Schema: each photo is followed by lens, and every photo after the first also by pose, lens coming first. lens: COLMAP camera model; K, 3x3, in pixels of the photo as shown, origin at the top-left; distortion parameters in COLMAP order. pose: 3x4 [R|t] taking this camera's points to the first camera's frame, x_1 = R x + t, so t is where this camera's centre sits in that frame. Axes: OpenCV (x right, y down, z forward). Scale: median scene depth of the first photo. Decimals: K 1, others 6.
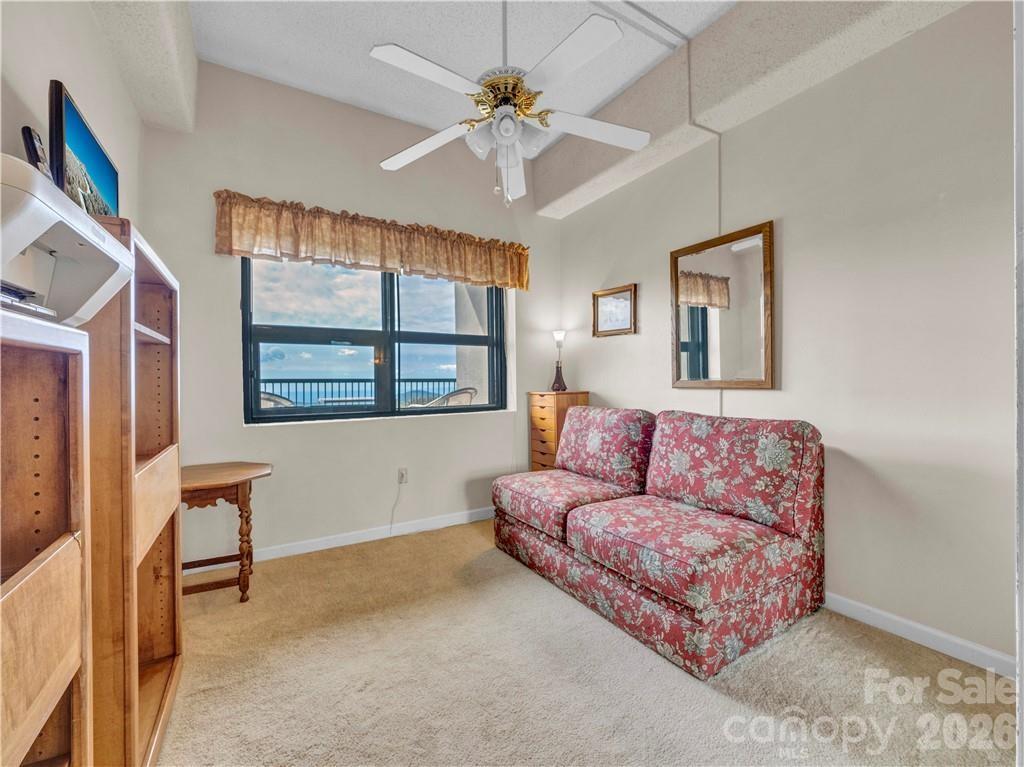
lens RADIAL K [[430.8, 0, 509.2], [0, 430.8, 378.8], [0, 0, 1]] dist [-0.003627, -0.000222]
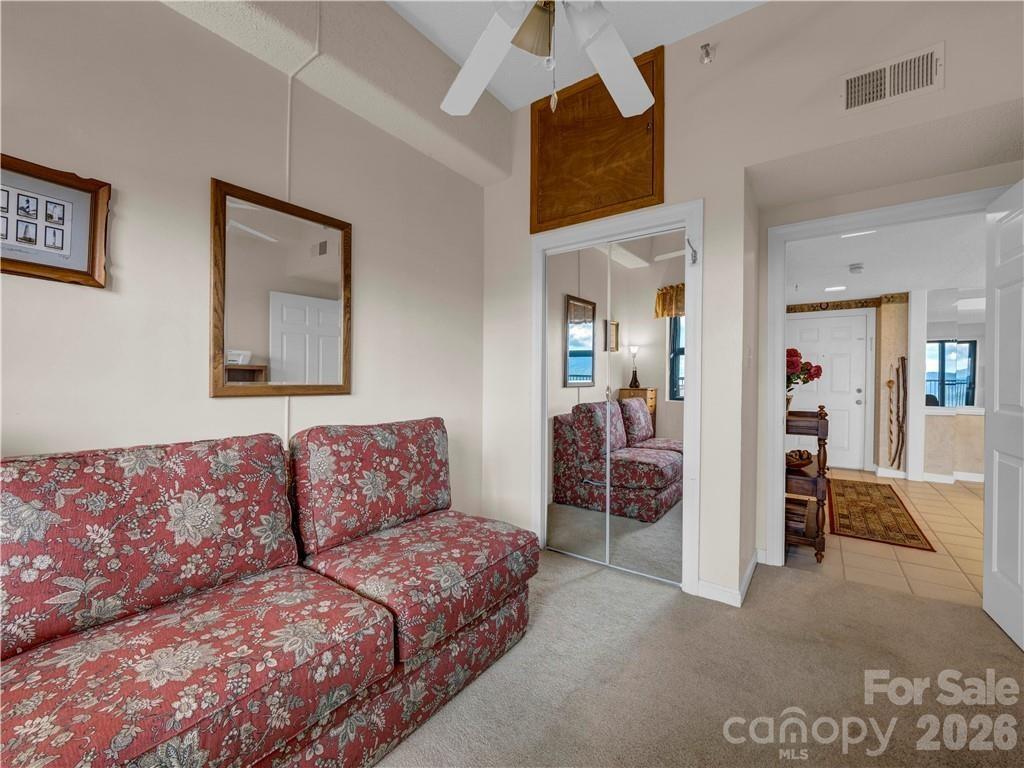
lens RADIAL K [[430.8, 0, 508.7], [0, 430.8, 383.5], [0, 0, 1]] dist [-0.003627, -0.000222]
pose [[-0.396931, -0.000706, 0.917848, -0.496382], [-0.002578, 0.999997, -0.000346, -0.000013], [-0.917845, -0.002503, -0.396931, 1.177211]]
